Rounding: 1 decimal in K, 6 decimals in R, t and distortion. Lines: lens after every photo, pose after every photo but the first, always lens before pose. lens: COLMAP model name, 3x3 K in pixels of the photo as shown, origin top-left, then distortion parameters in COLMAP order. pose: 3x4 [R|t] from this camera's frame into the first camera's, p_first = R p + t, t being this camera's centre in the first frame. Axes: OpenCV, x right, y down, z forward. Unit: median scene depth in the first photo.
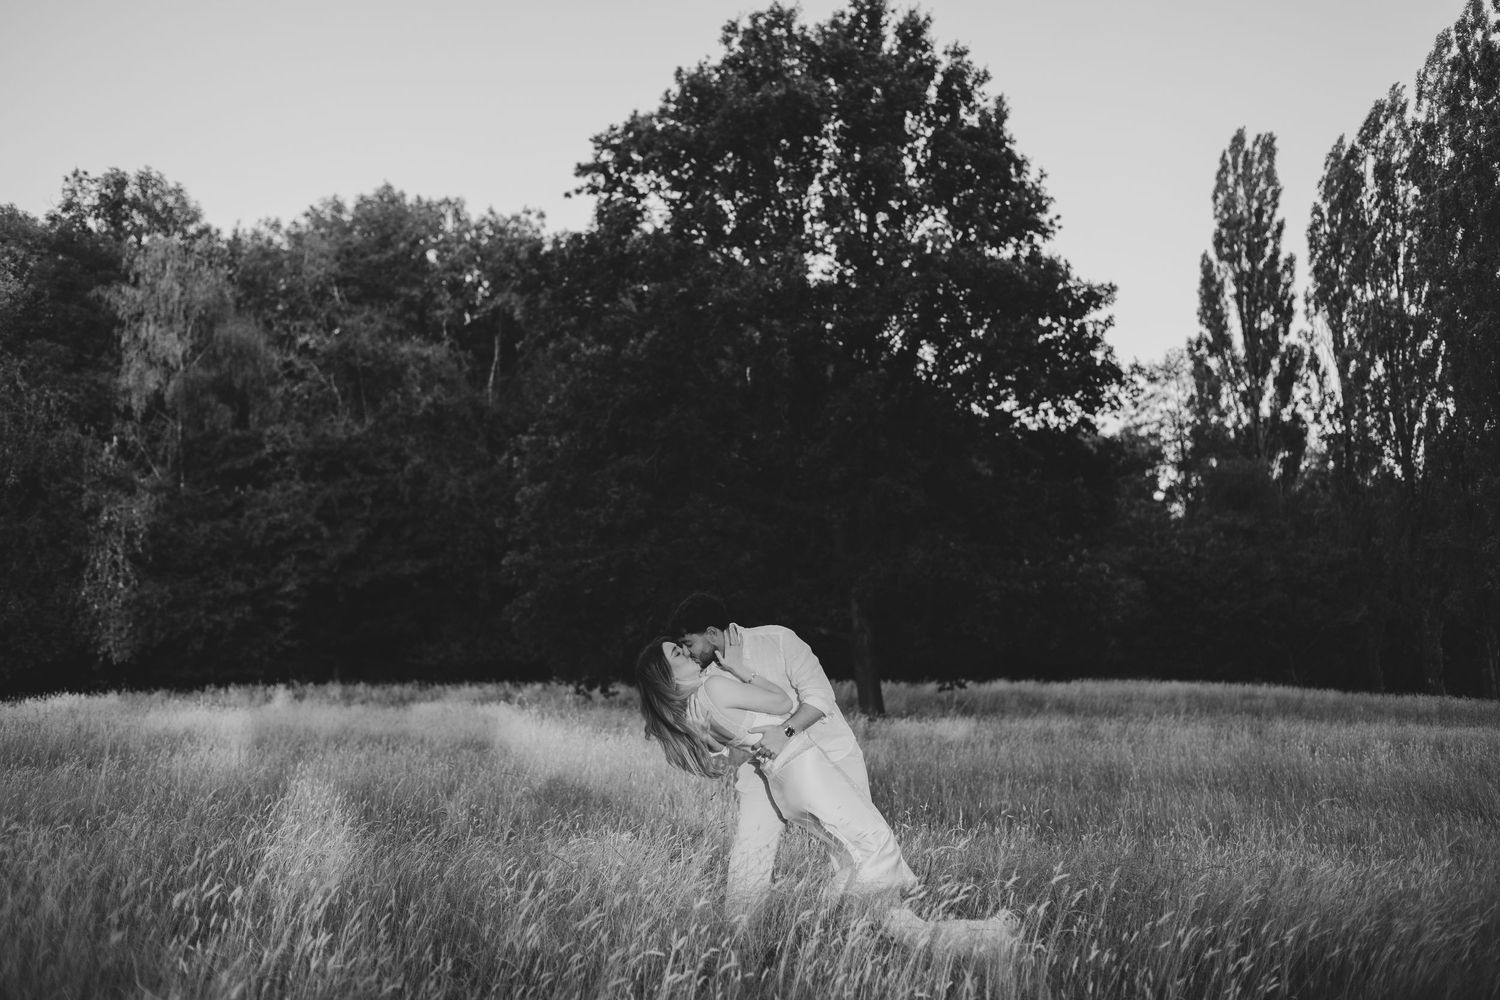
lens RADIAL K [[2159.1, 0, 750.0], [0, 2159.1, 500.0], [0, 0, 1]] dist [-0.006690, 0.070695]
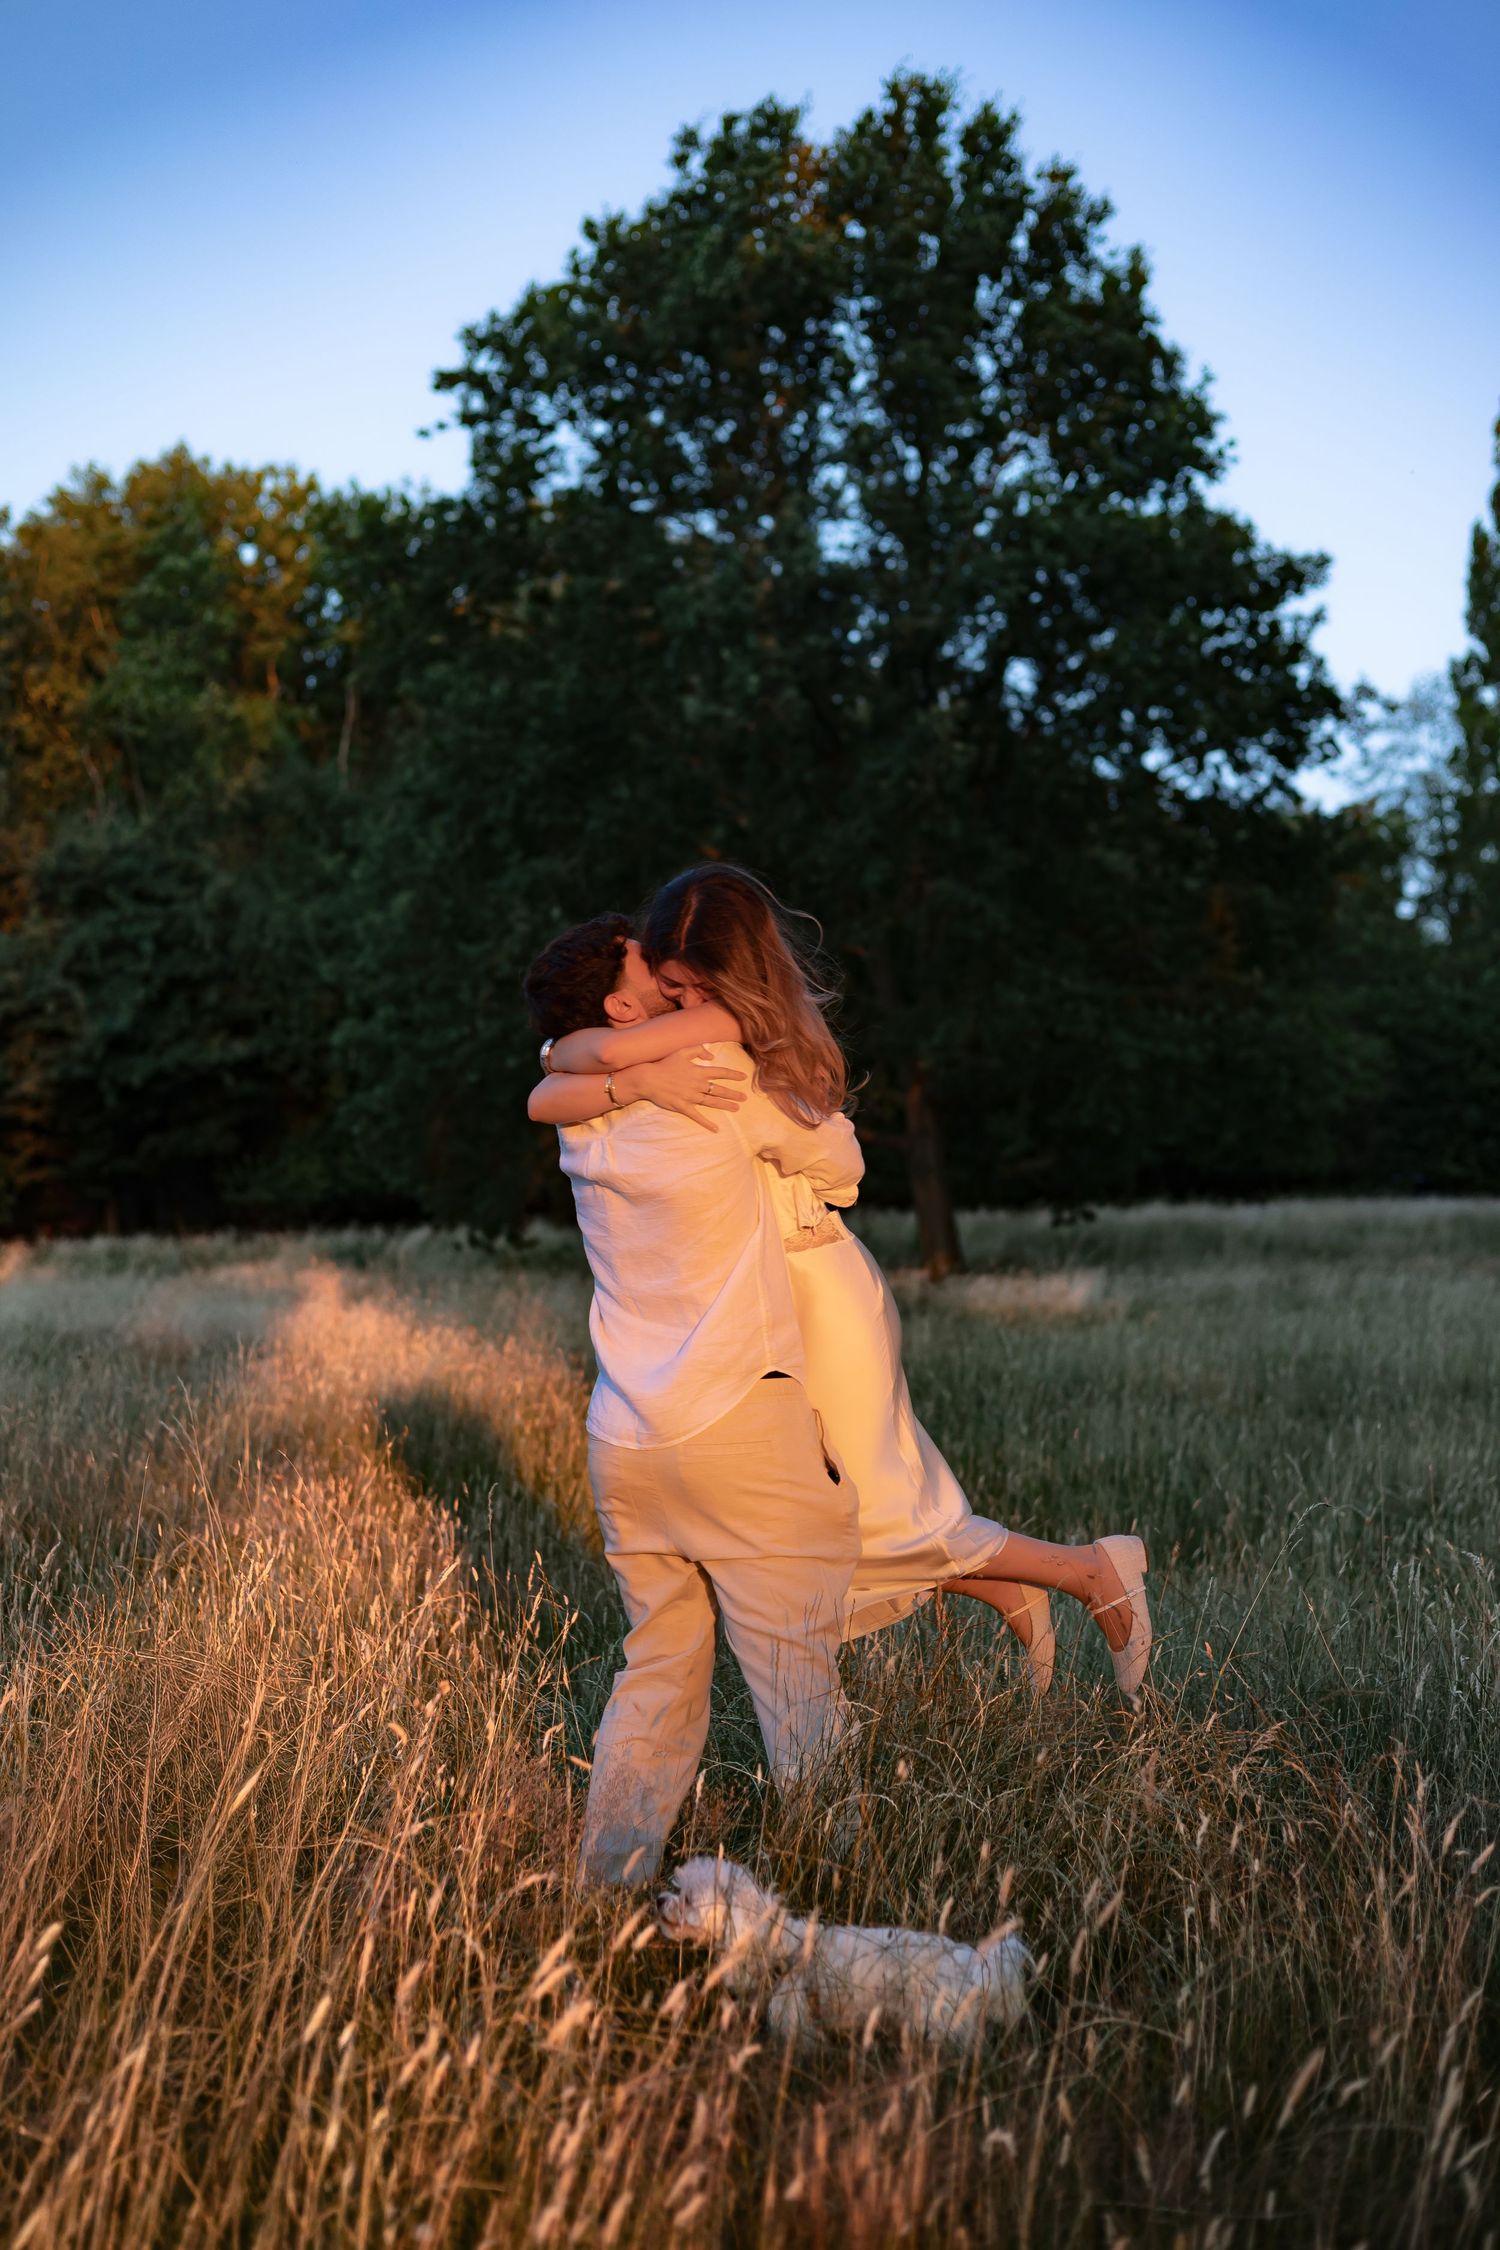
lens RADIAL K [[3124.4, 0, 749.1], [0, 3124.4, 1154.9], [0, 0, 1]] dist [-0.025363, 0.818706]
pose [[0.999411, -0.026403, -0.021936, 0.020587], [0.027846, 0.997274, 0.068328, 0.004313], [0.020072, -0.068899, 0.997422, 0.103153]]
